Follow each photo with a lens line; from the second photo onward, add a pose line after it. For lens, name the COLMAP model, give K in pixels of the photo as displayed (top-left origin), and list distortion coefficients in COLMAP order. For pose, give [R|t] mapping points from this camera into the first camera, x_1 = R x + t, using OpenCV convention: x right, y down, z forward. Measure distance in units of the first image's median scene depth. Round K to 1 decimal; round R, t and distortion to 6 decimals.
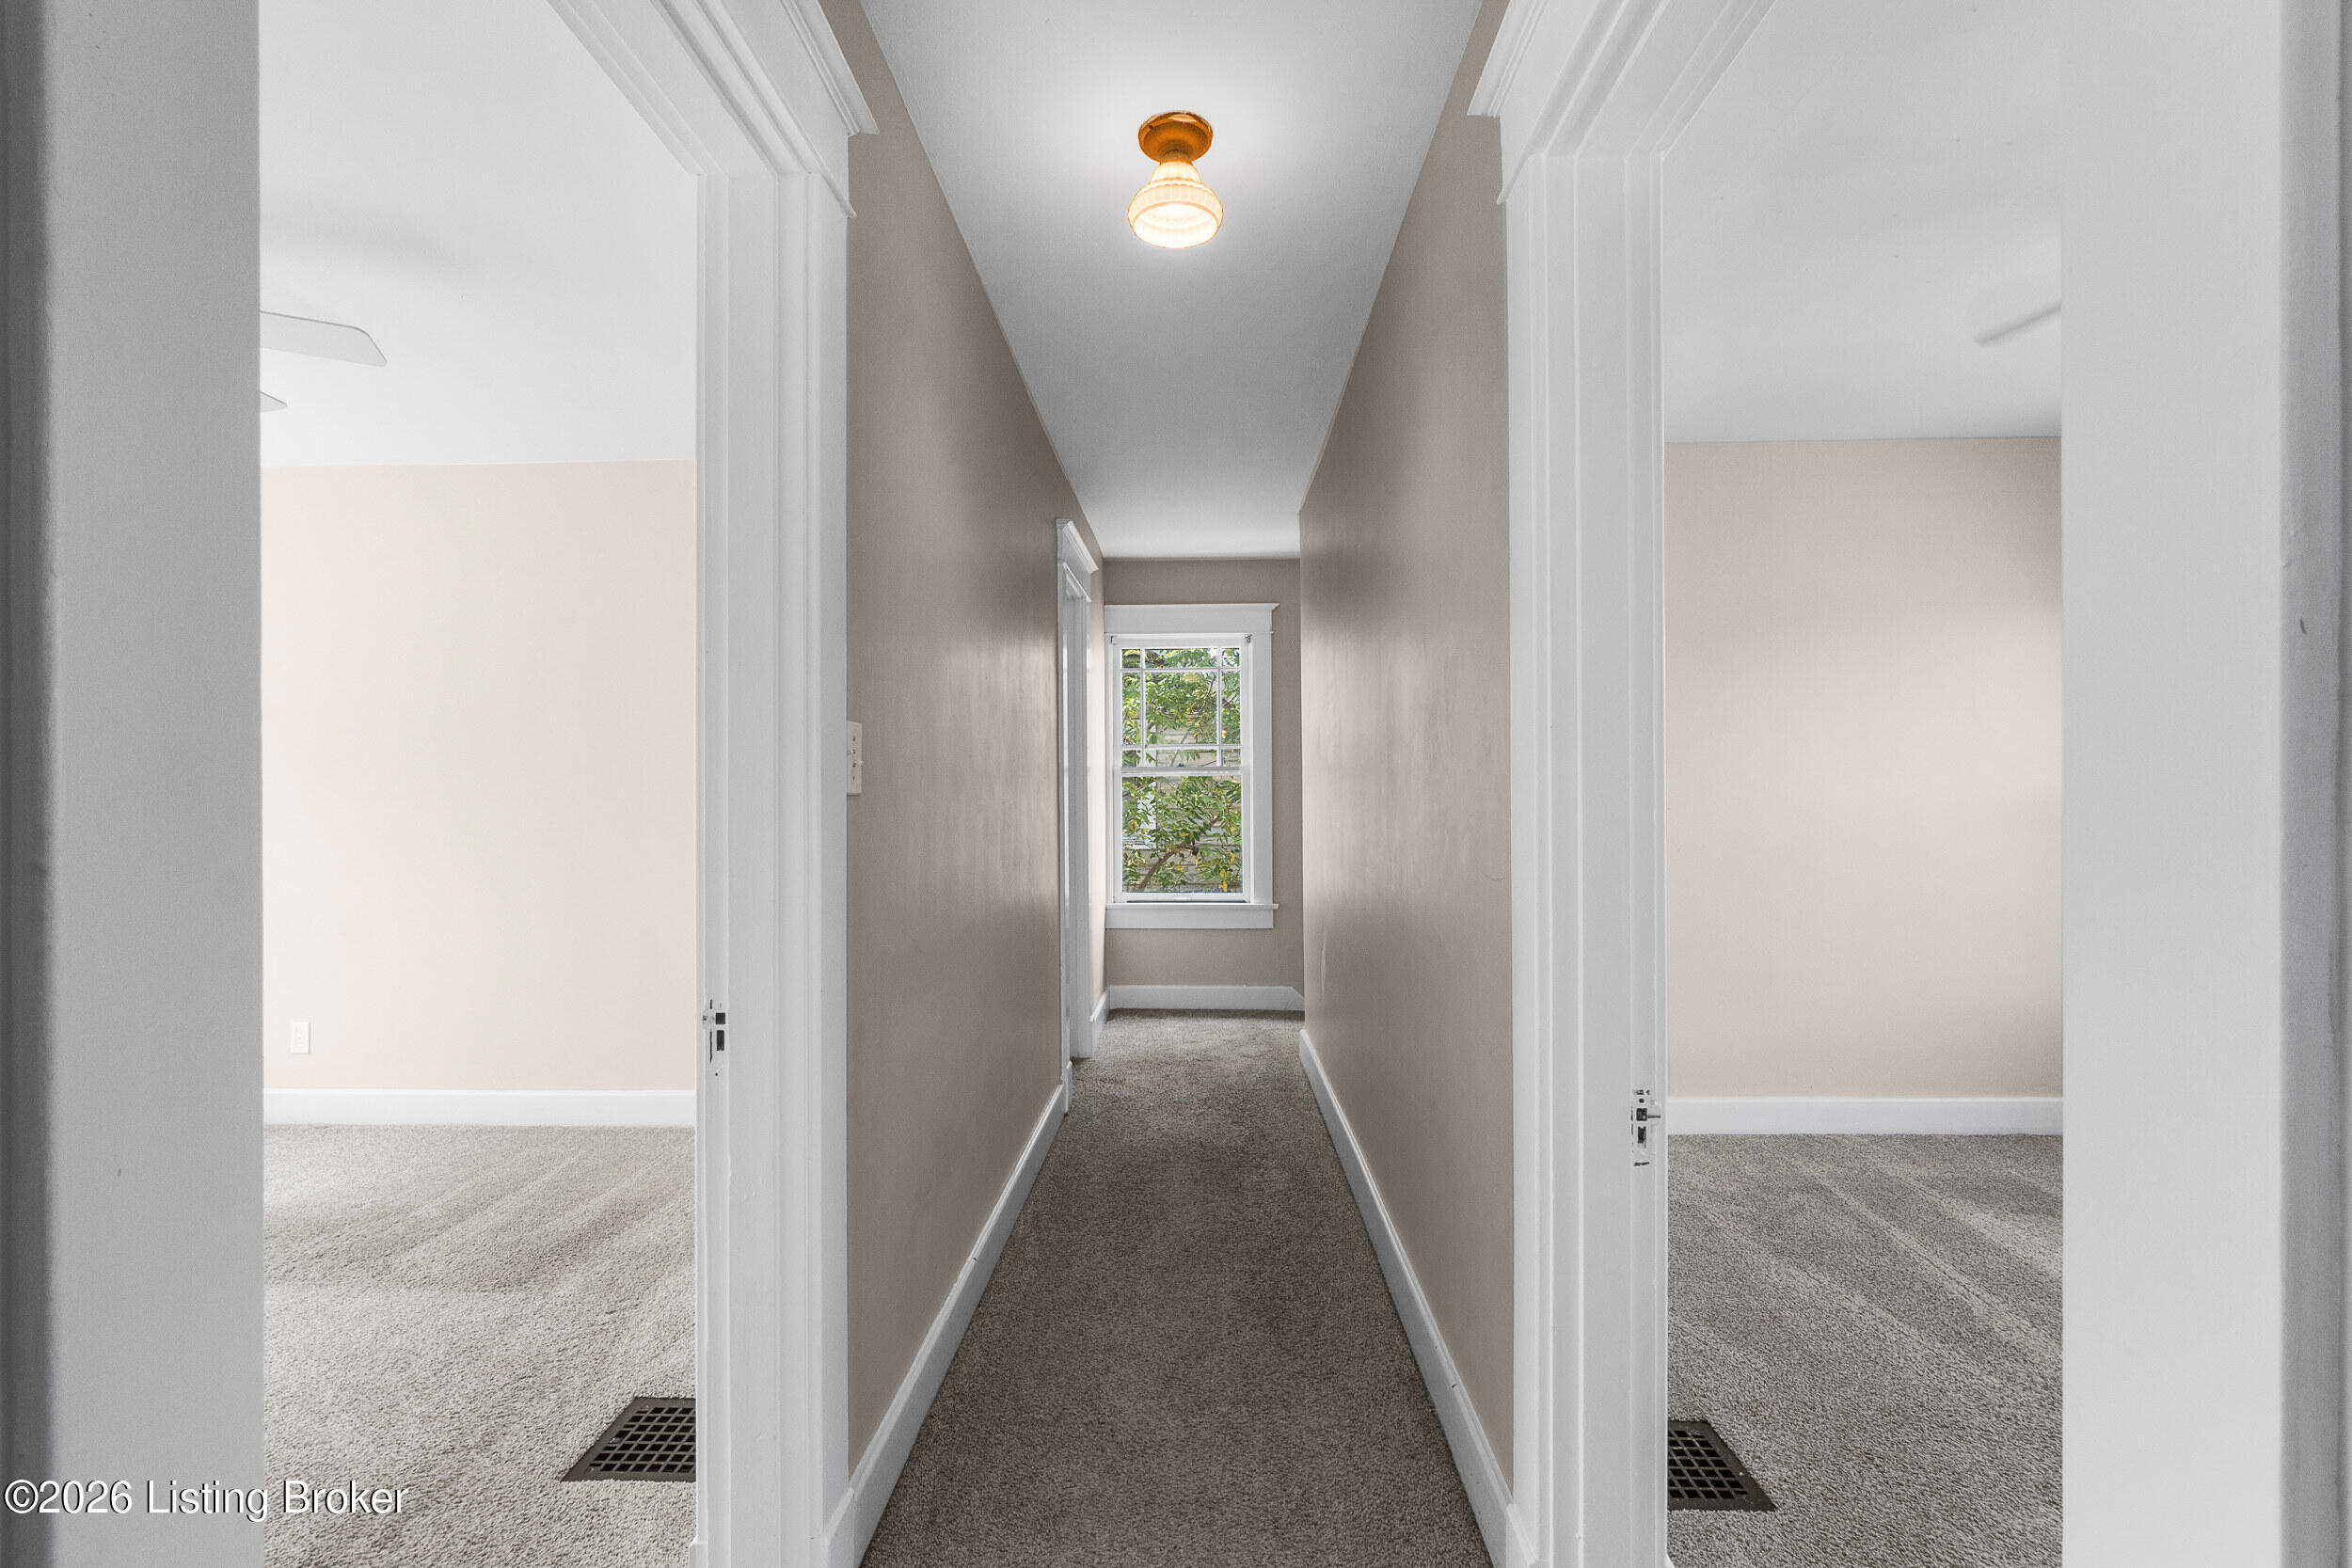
lens RADIAL K [[1028.0, 0, 1162.1], [0, 1028.0, 789.8], [0, 0, 1]] dist [0.002006, 0.000256]
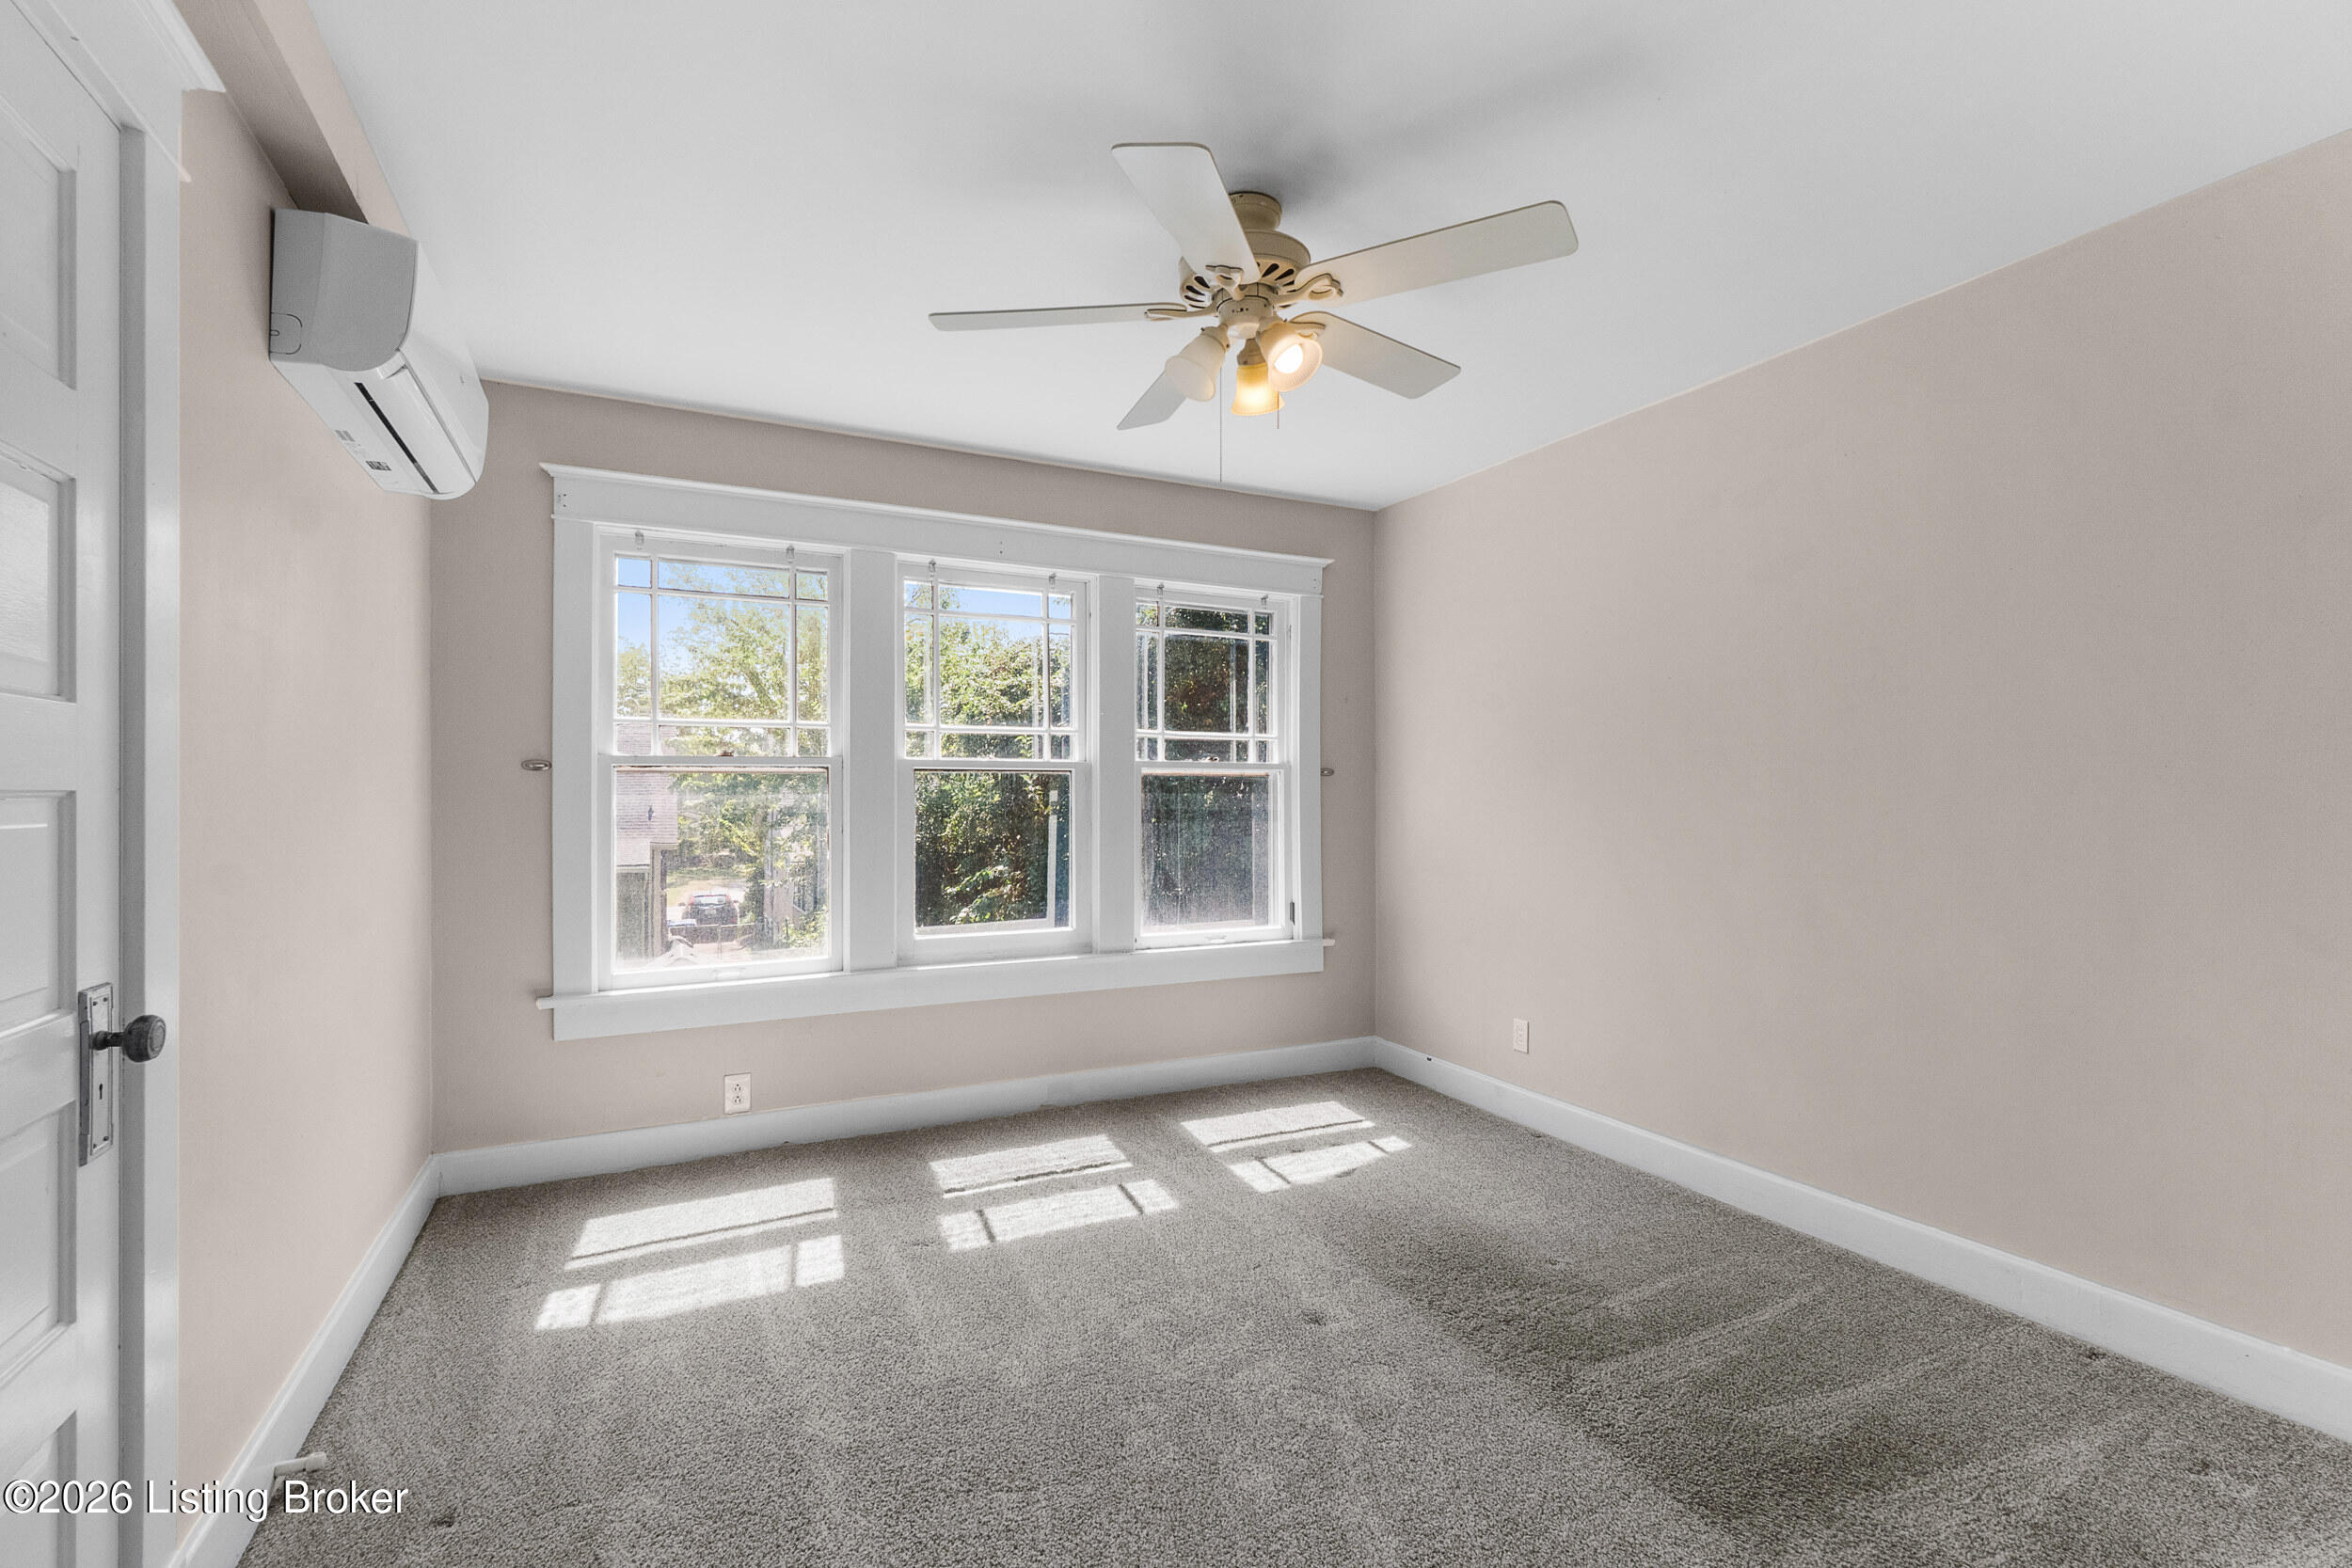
lens RADIAL K [[1028.0, 0, 1177.3], [0, 1028.0, 789.5], [0, 0, 1]] dist [0.002006, 0.000256]
pose [[0.485811, 0.000441, -0.874063, -0.178650], [0.002898, 0.999994, 0.002116, 0.004933], [0.874059, -0.003561, 0.485807, 0.305504]]
